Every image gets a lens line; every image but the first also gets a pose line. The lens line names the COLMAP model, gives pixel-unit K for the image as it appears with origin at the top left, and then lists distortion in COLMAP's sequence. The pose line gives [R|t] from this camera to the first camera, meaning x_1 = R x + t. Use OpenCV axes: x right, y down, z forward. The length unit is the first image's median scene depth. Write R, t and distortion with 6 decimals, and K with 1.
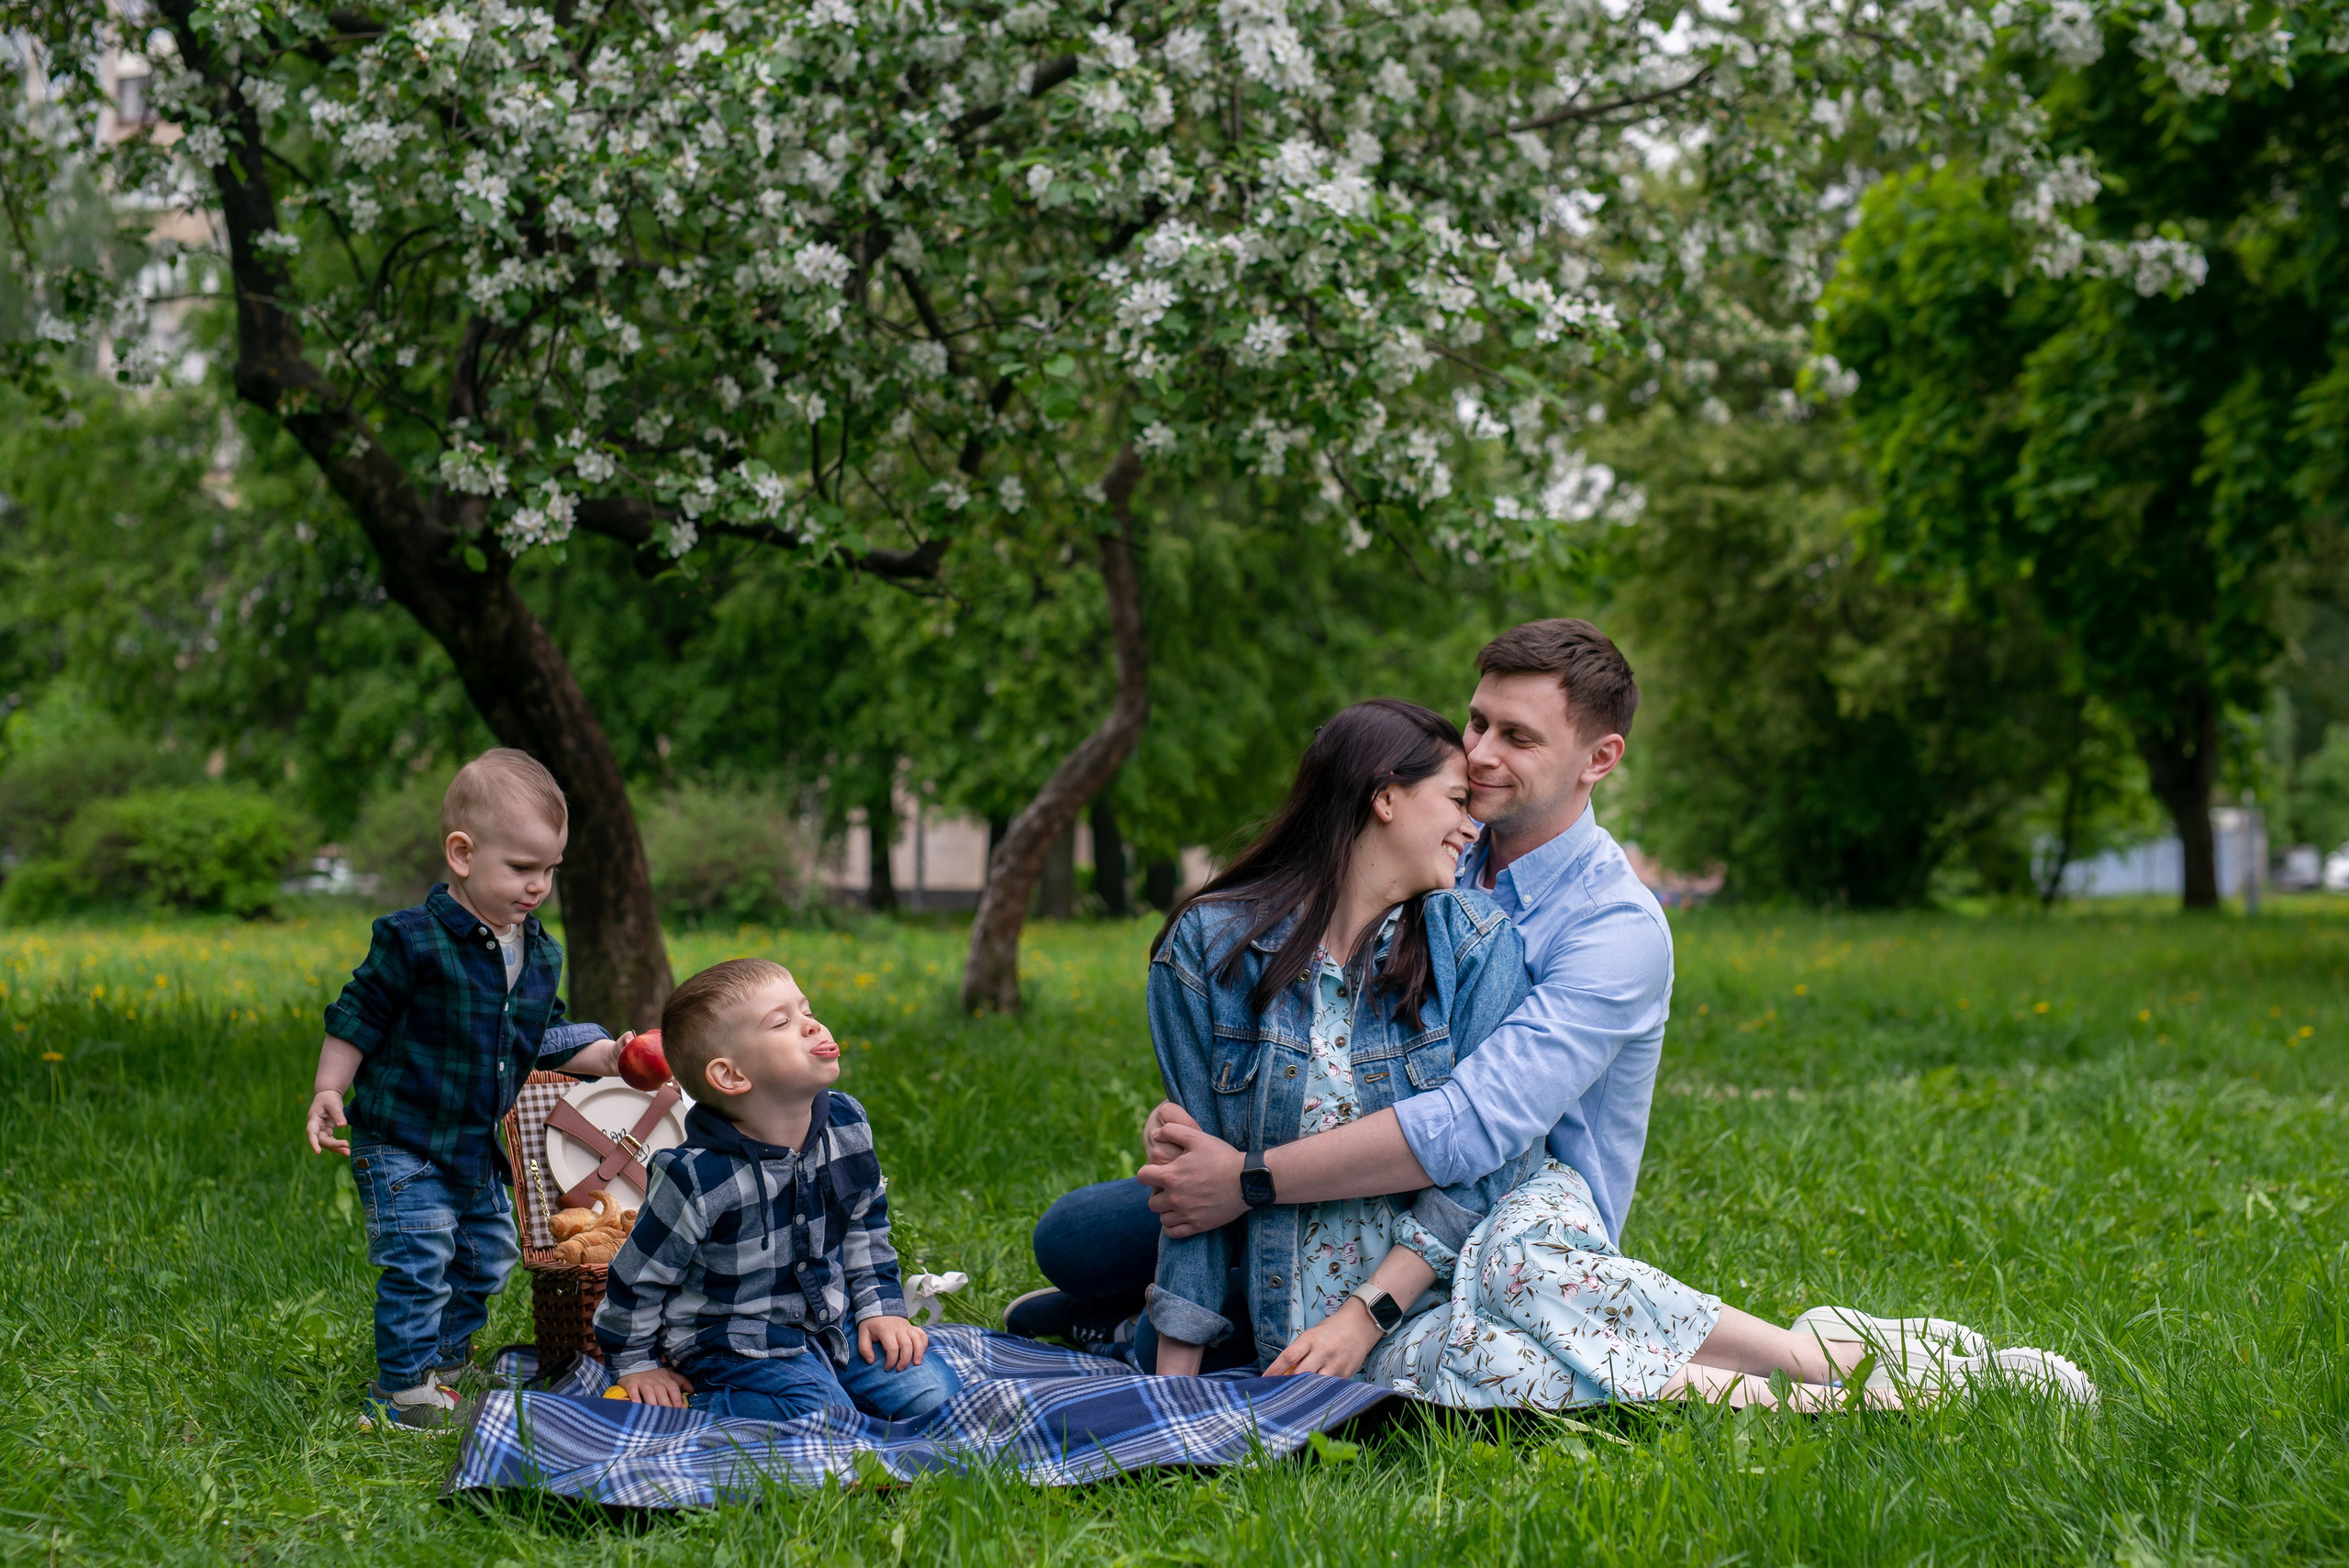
lens RADIAL K [[3291.0, 0, 1171.5], [0, 3291.0, 831.1], [0, 0, 1]] dist [0.030105, 0.050009]
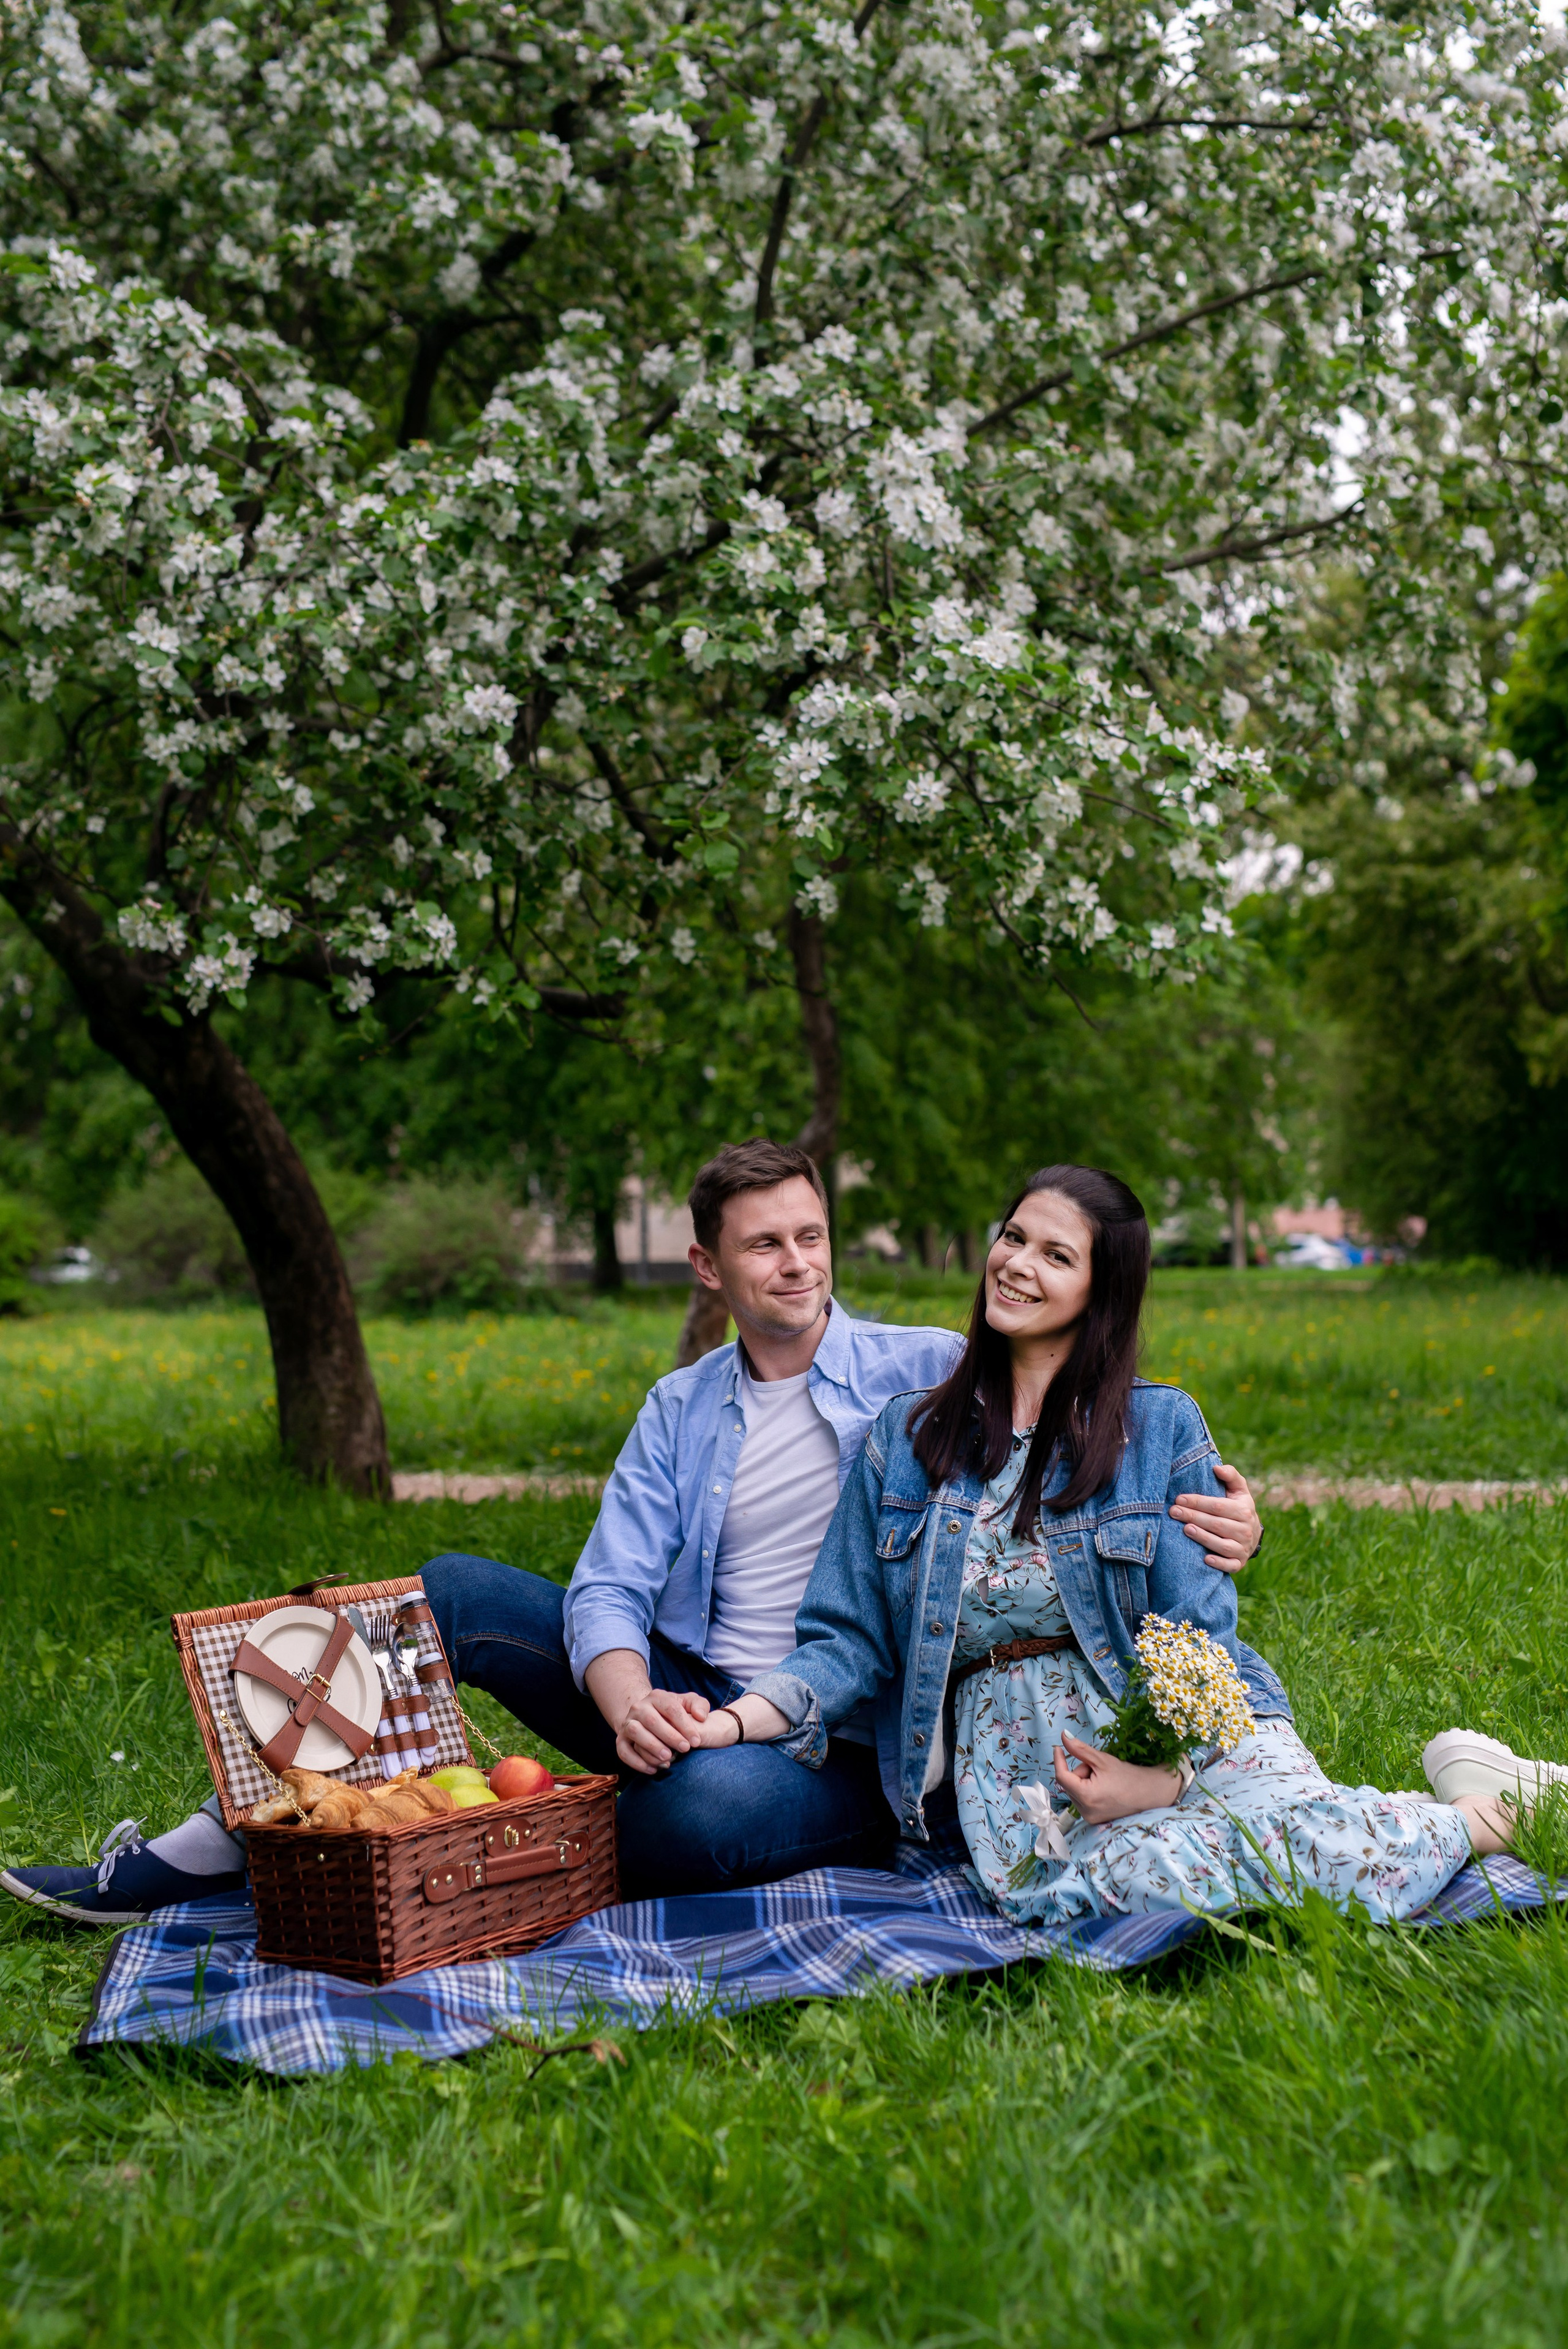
lens RADIAL K [[3322.9, 0, 784.0], [0, 3322.9, 1174.5], [0, 0, 1]] dist [0.032388, -0.028502]
pose [[0.999439, -0.025366, -0.021887, 0.004560], [0.024967, 0.999520, -0.018338, -0.012167], [0.022342, 0.017781, 0.999592, -0.025841]]
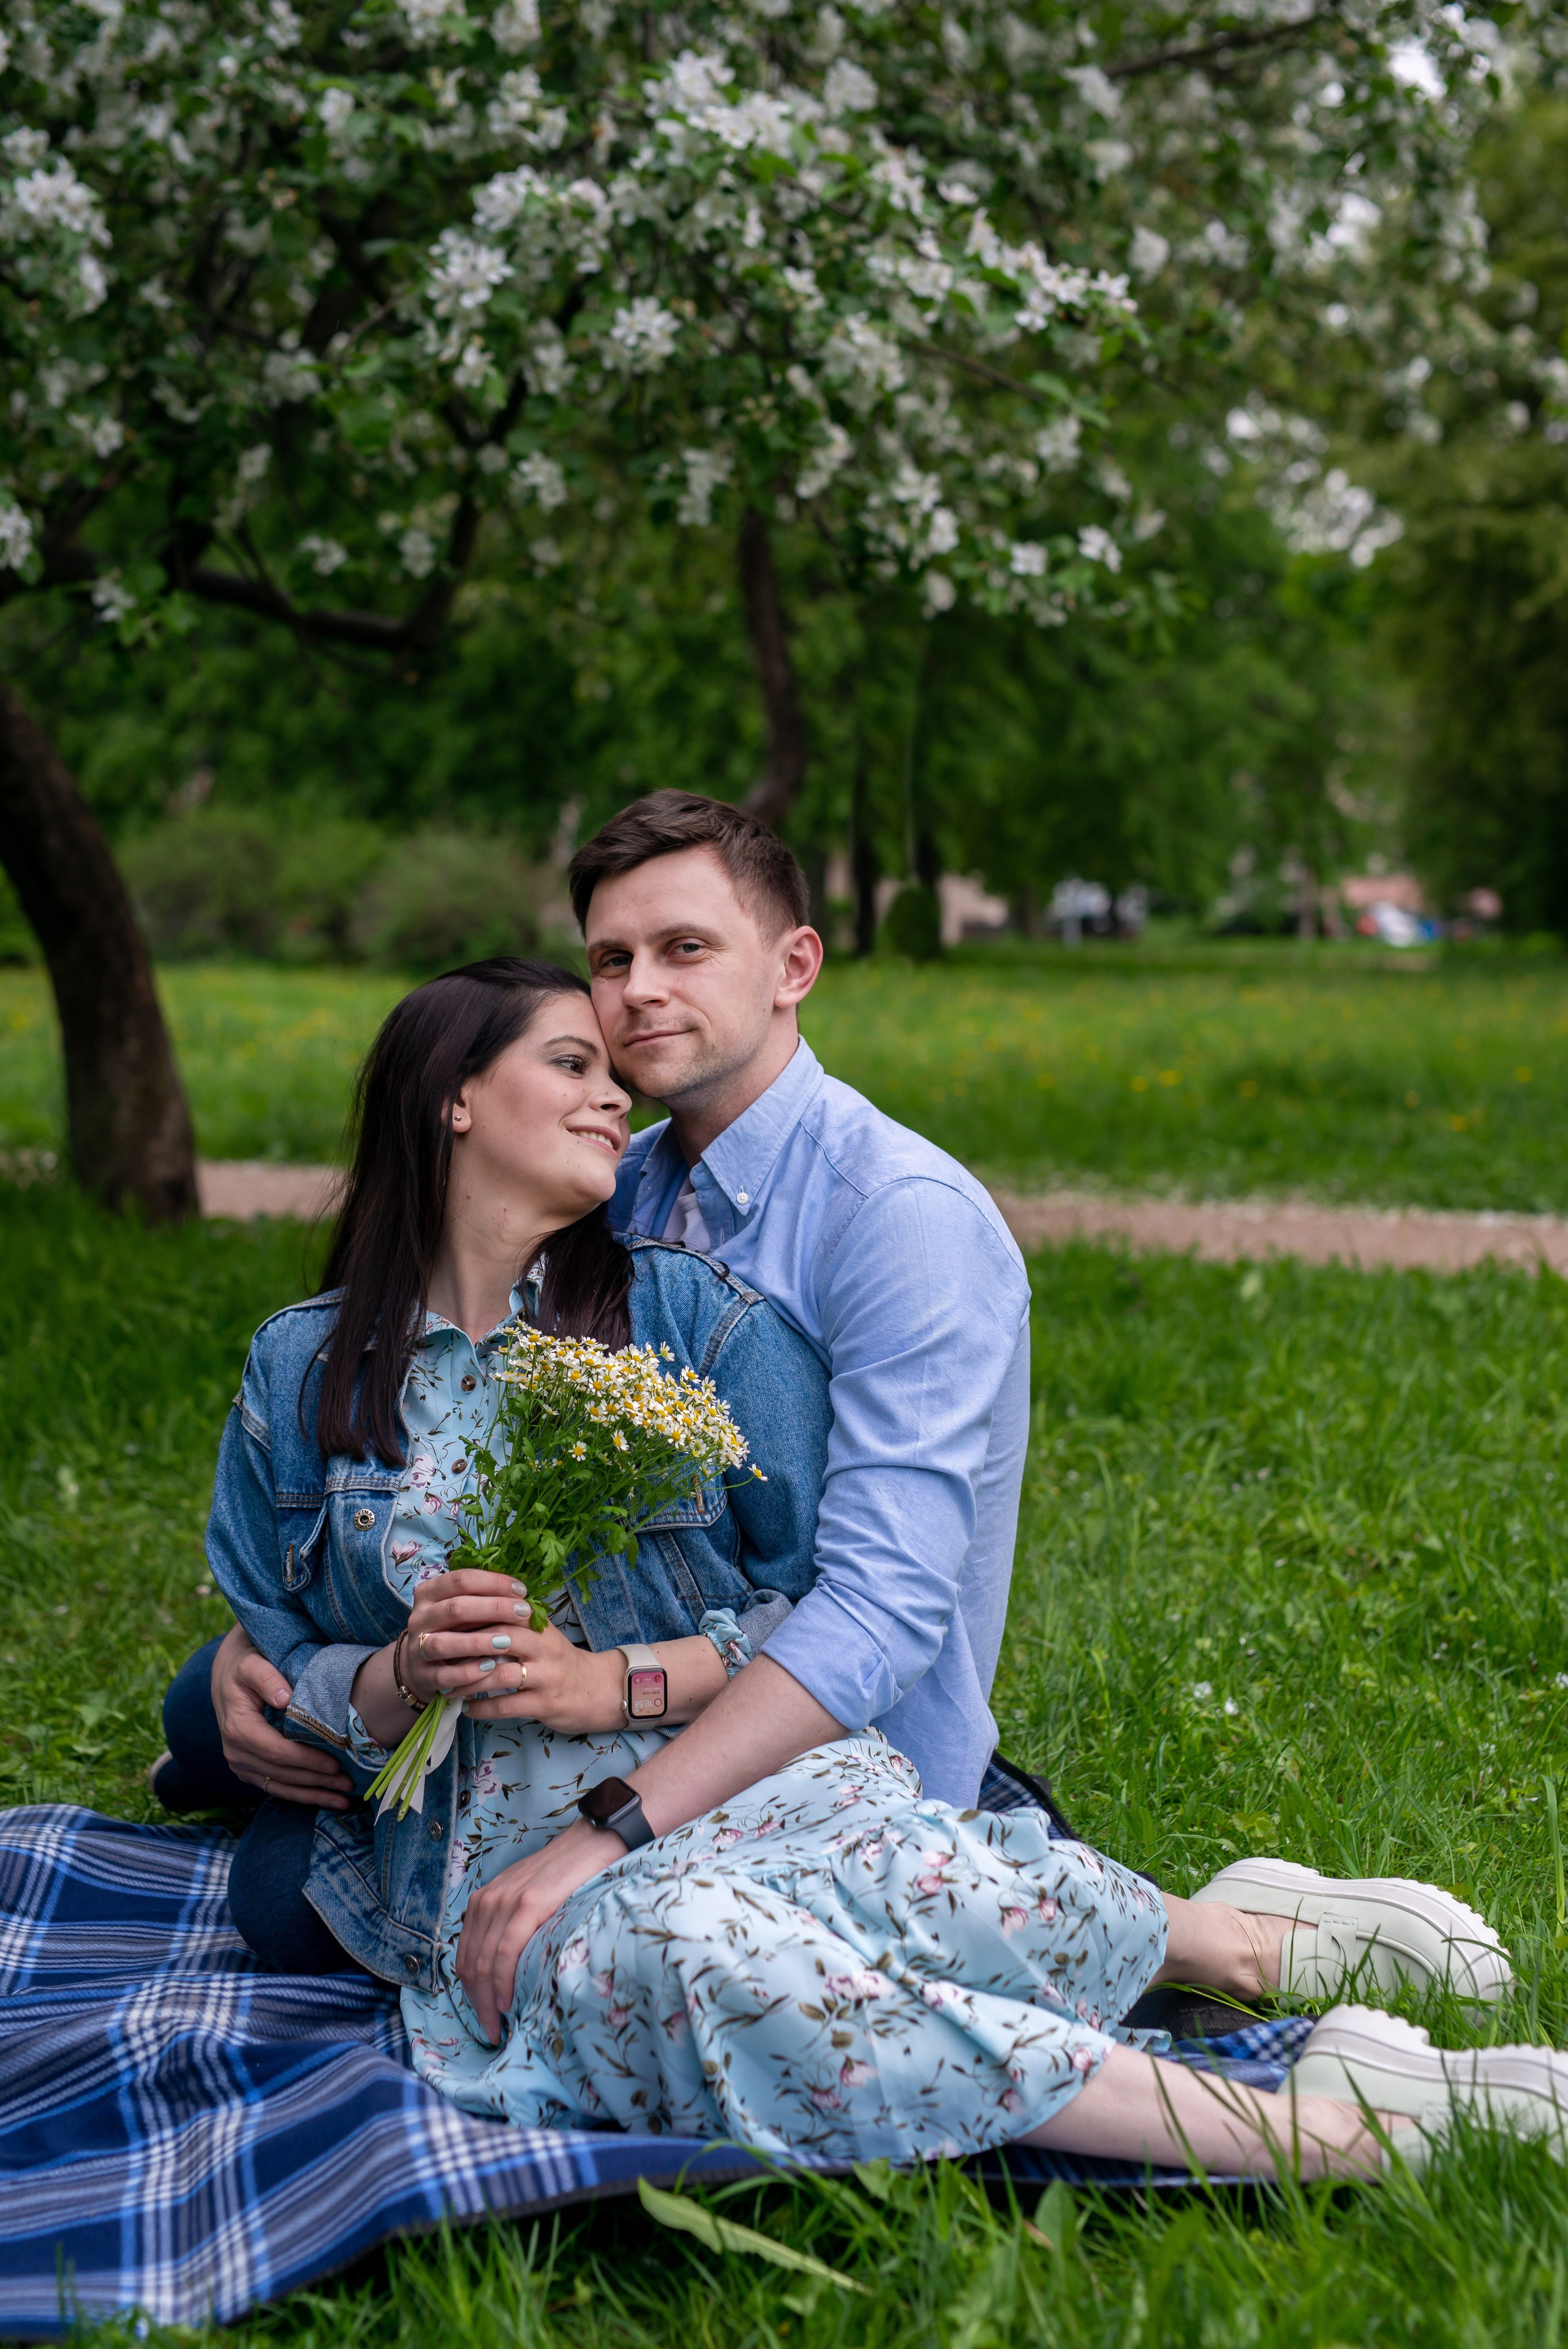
lens RADIAL K [[3249.9, 0, 784.0], [0, 3249.9, 1174.5], [0, 0, 1]] dist [0.012207, -0.025641]
pose [[0.998501, 0.001396, -0.054713, 0.088638], [0.003411, 0.996144, 0.087663, -0.023109], [0.054624, -0.087719, 0.994646, 0.238337]]
